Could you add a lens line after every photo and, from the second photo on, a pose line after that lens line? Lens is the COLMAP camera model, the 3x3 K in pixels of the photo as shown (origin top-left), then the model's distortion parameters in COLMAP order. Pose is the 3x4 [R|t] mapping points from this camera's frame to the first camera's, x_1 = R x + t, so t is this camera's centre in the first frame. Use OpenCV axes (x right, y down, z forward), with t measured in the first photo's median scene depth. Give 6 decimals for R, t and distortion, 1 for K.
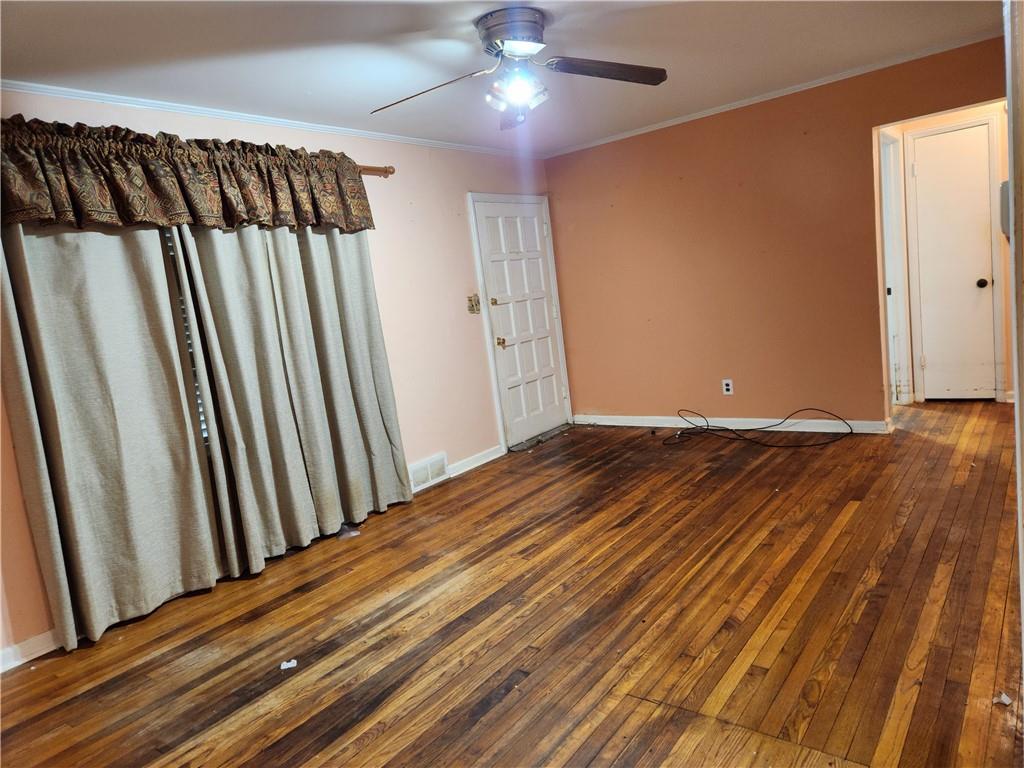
lens RADIAL K [[680.7, 0, 510.7], [0, 680.7, 390.6], [0, 0, 1]] dist [0.078666, -0.066148]
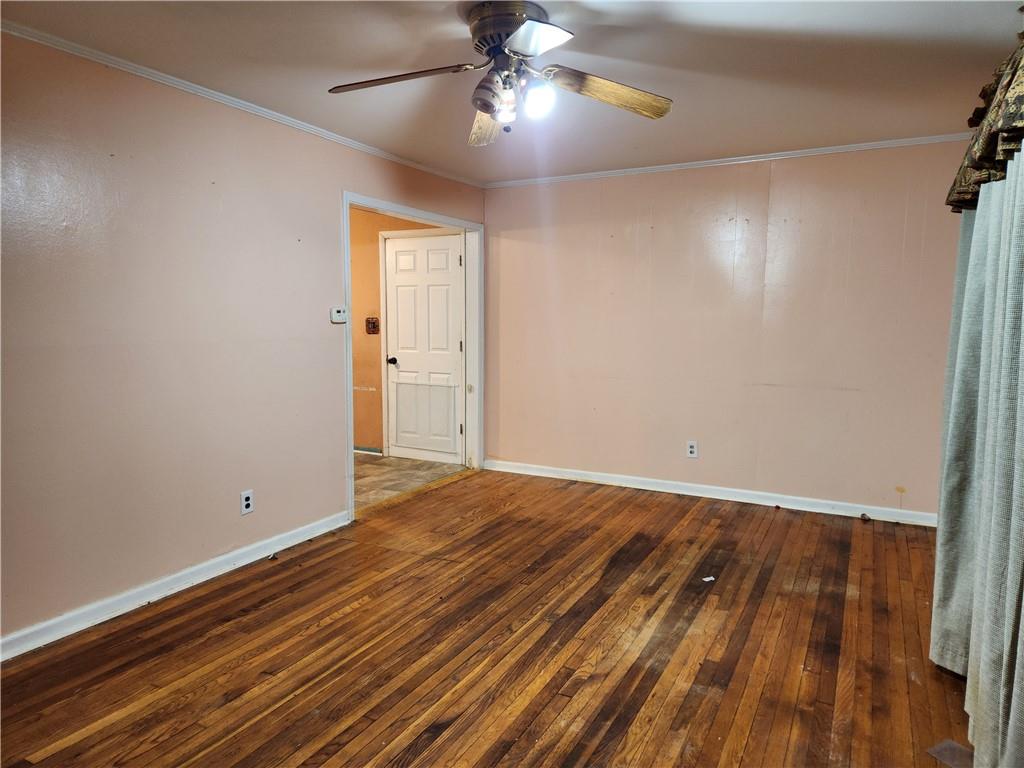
lens RADIAL K [[680.7, 0, 510.7], [0, 680.7, 390.6], [0, 0, 1]] dist [0.078666, -0.066148]
pose [[-0.978872, 0.137072, -0.151723, 0.169031], [0.091997, 0.957923, 0.271883, -0.287259], [0.182607, 0.252181, -0.950294, 1.726176]]
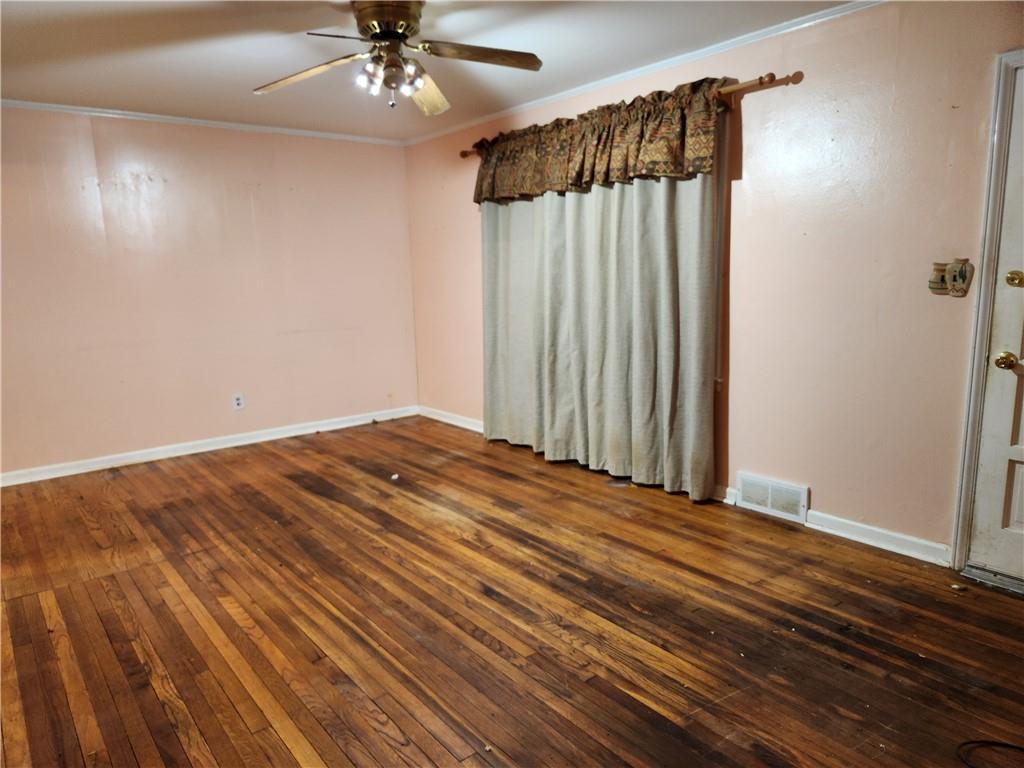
lens RADIAL K [[686.4, 0, 499.4], [0, 686.4, 397.7], [0, 0, 1]] dist [0.070712, -0.068961]
pose [[-0.247858, 0.307524, -0.918692, 0.928690], [-0.083568, 0.937961, 0.336520, -0.318832], [0.965185, 0.160183, -0.206782, 1.293017]]
